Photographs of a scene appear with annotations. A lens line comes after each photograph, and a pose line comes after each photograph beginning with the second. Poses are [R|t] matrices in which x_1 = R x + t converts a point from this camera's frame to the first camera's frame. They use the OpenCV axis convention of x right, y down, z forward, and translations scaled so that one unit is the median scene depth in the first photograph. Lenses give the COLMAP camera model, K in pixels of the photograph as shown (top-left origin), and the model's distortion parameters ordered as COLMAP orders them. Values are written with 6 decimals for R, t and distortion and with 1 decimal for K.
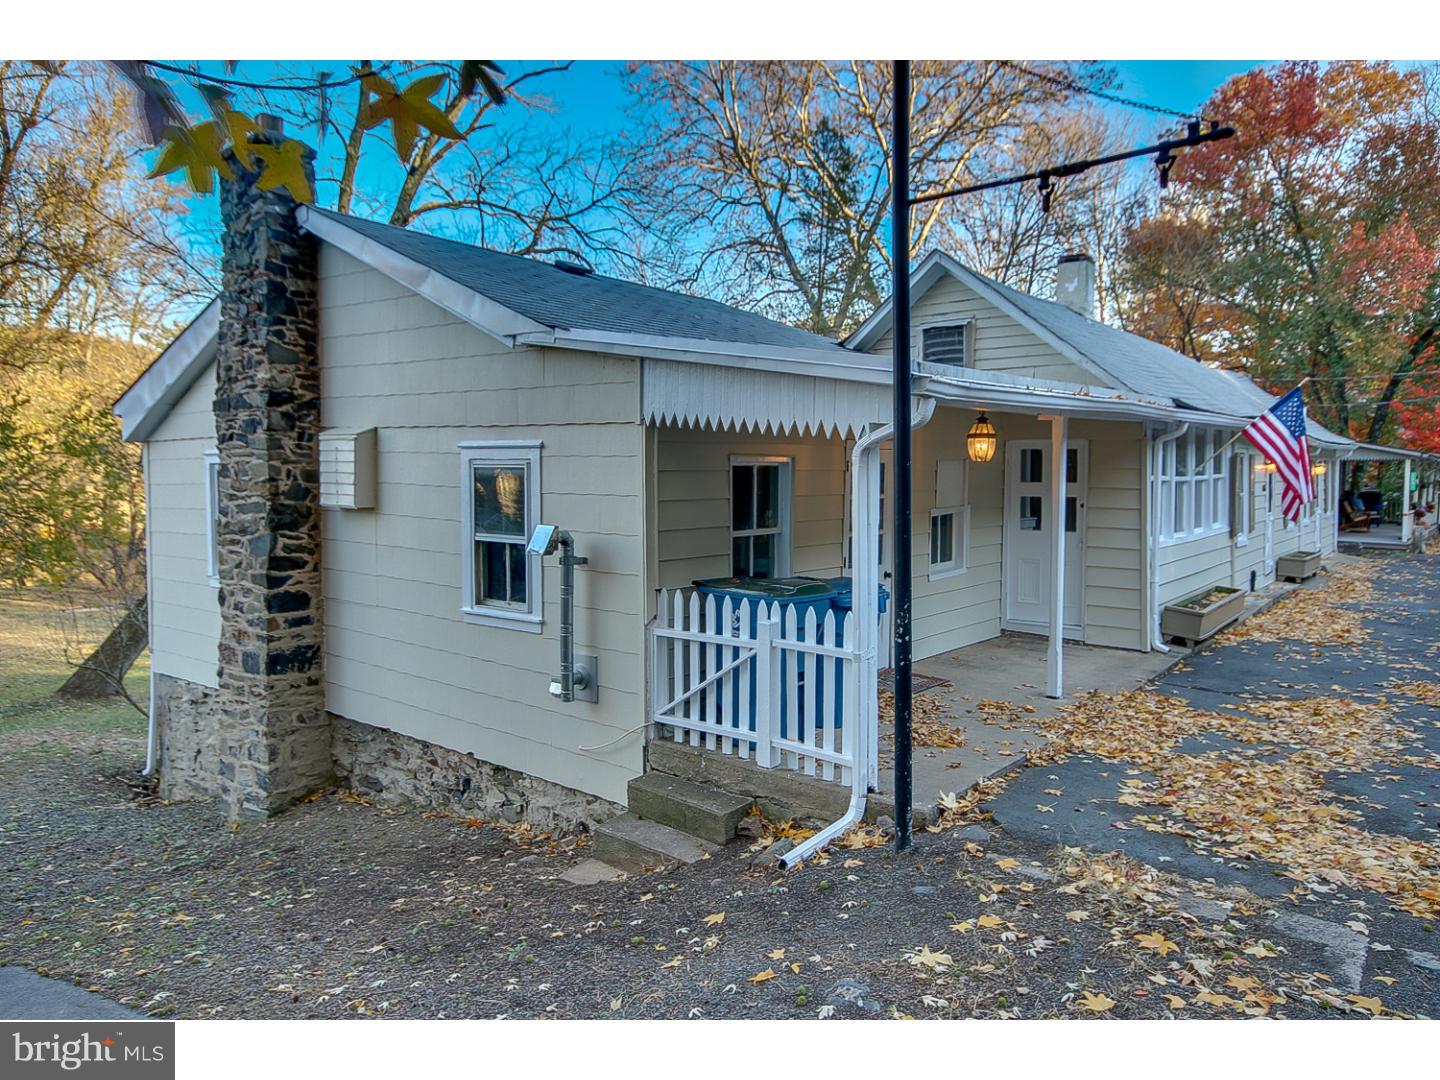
lens RADIAL K [[983.3, 0, 720.0], [0, 983.3, 540.0], [0, 0, 1]] dist [0.007044, 0.023273]
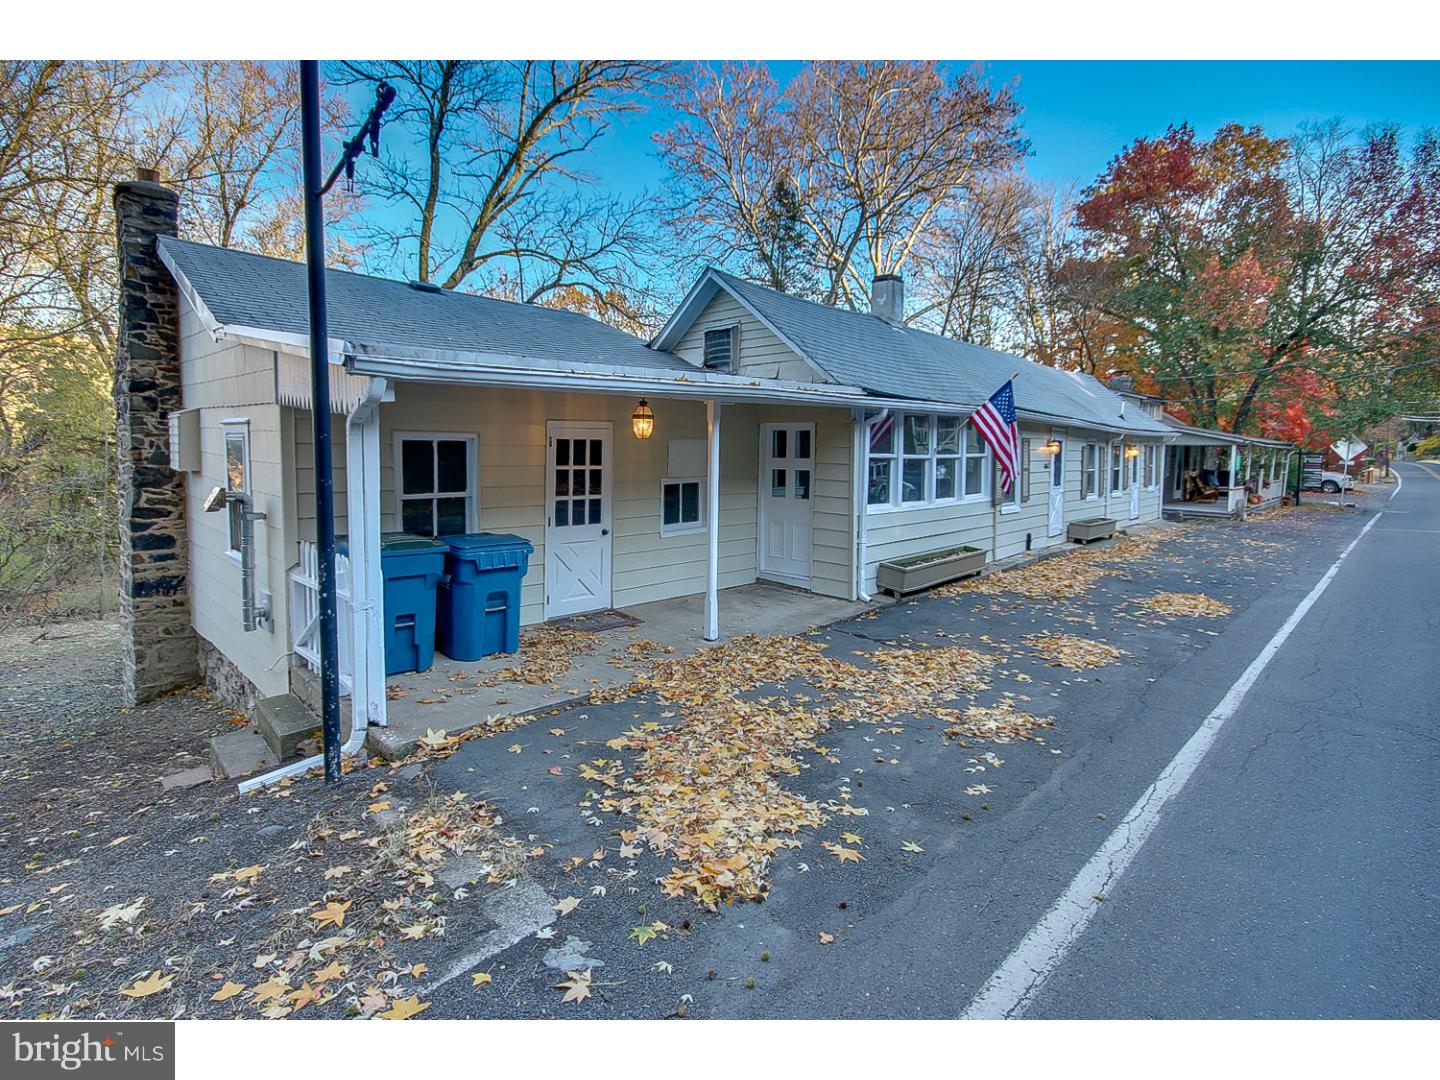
lens RADIAL K [[702.5, 0, 719.4], [0, 702.5, 512.0], [0, 0, 1]] dist [0.000640, -0.000253]
pose [[0.993964, 0.020002, -0.107871, 0.411922], [-0.017982, 0.999645, 0.019675, -0.009317], [0.108226, -0.017617, 0.993970, 0.156558]]
